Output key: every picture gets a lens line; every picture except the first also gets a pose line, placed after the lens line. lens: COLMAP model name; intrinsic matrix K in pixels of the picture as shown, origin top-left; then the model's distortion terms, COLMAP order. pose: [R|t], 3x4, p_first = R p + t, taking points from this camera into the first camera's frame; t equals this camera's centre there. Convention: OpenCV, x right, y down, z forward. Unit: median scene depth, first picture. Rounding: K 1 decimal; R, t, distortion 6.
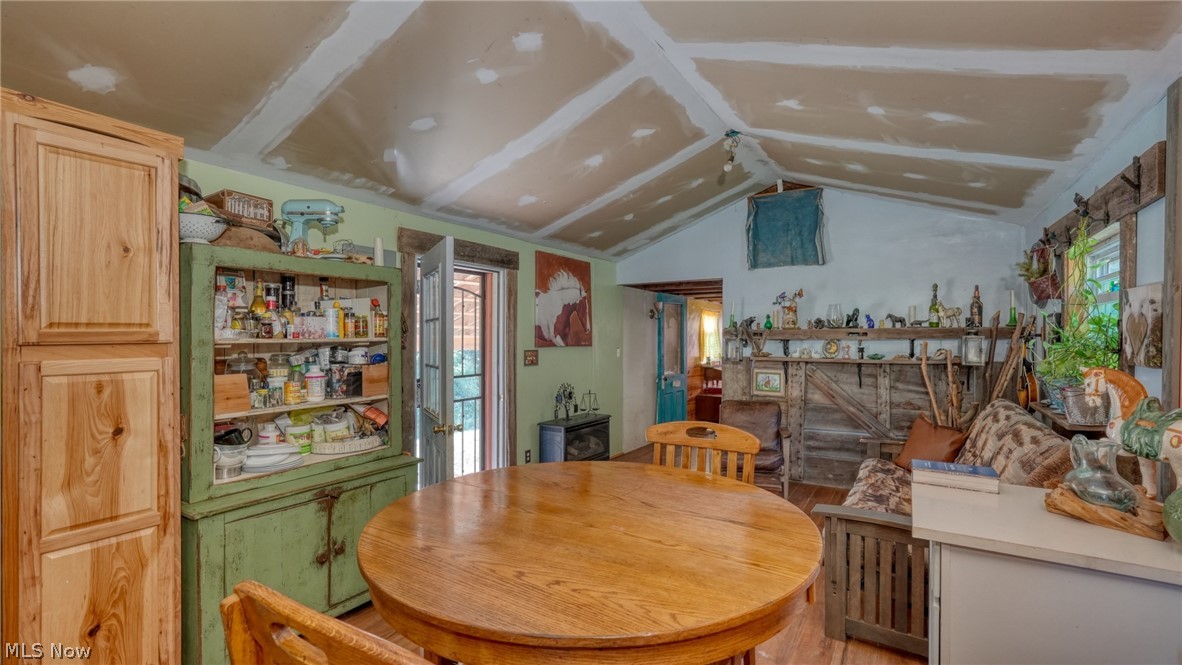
lens RADIAL K [[517.8, 0, 591.0], [0, 517.8, 332.5], [0, 0, 1]] dist [-0.019003, 0.010036]
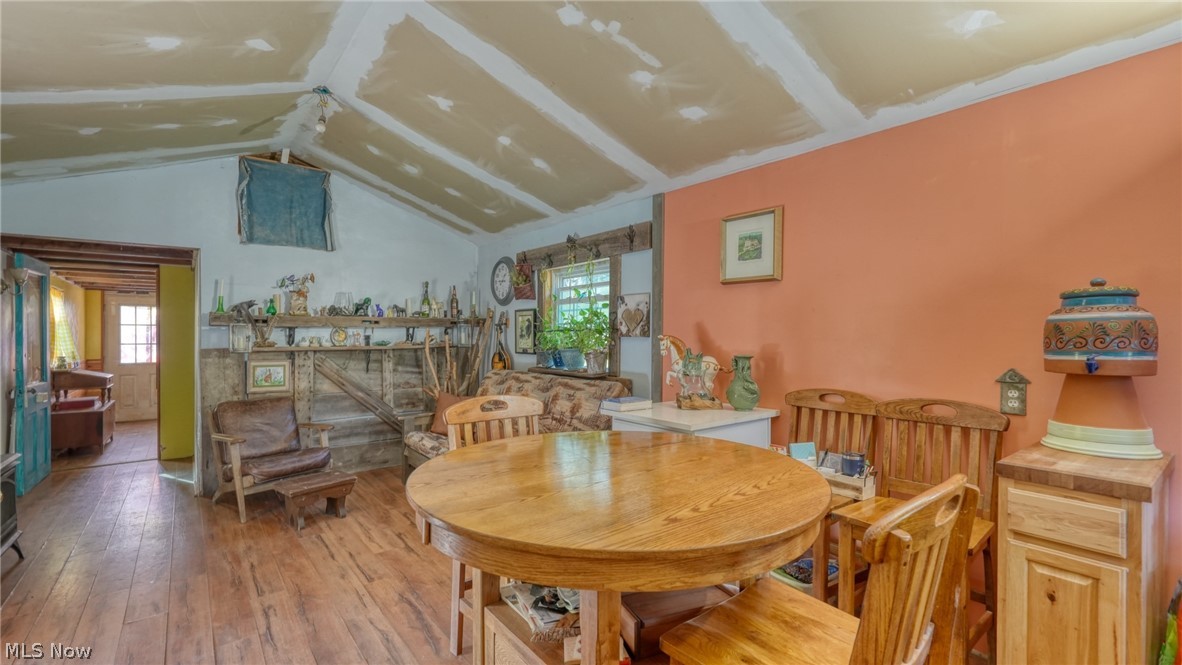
lens RADIAL K [[517.8, 0, 591.0], [0, 517.8, 332.5], [0, 0, 1]] dist [-0.019003, 0.010036]
pose [[0.333863, 0.001328, 0.942621, -0.317117], [-0.005274, 0.999986, 0.000459, 0.020632], [-0.942607, -0.005125, 0.333865, 0.211090]]
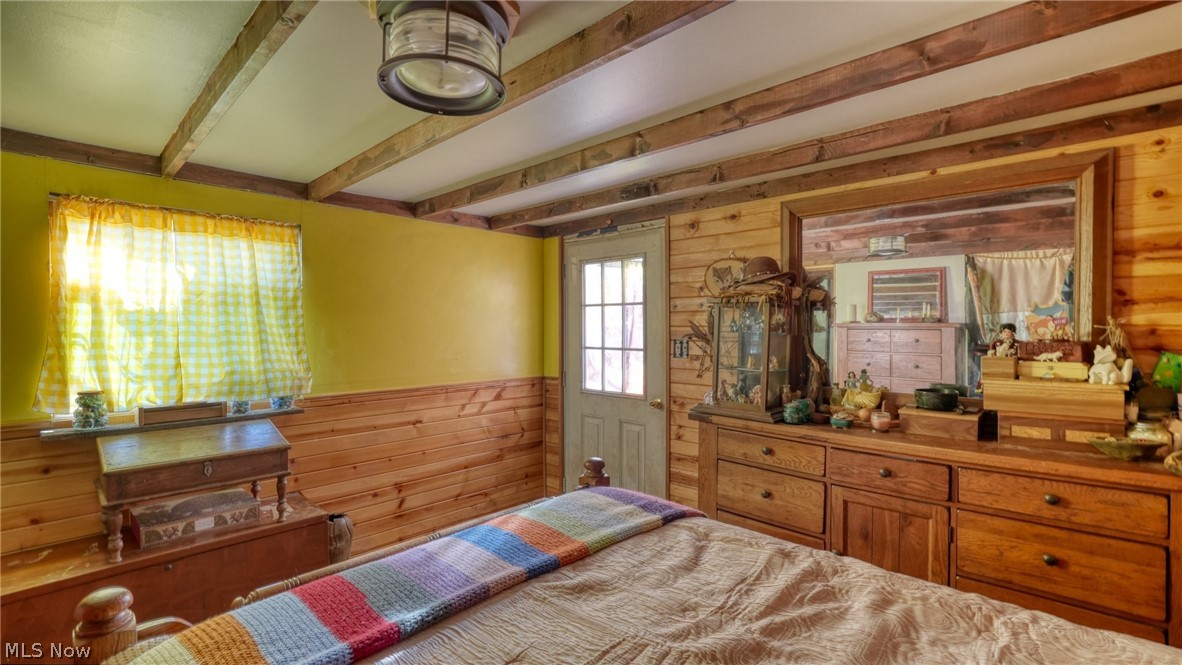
lens RADIAL K [[517.8, 0, 591.0], [0, 517.8, 332.5], [0, 0, 1]] dist [-0.019003, 0.010036]
pose [[0.981016, -0.001948, -0.193919, 0.904583], [0.005845, 0.999792, 0.019526, 0.029535], [0.193840, -0.020289, 0.980823, 1.451337]]
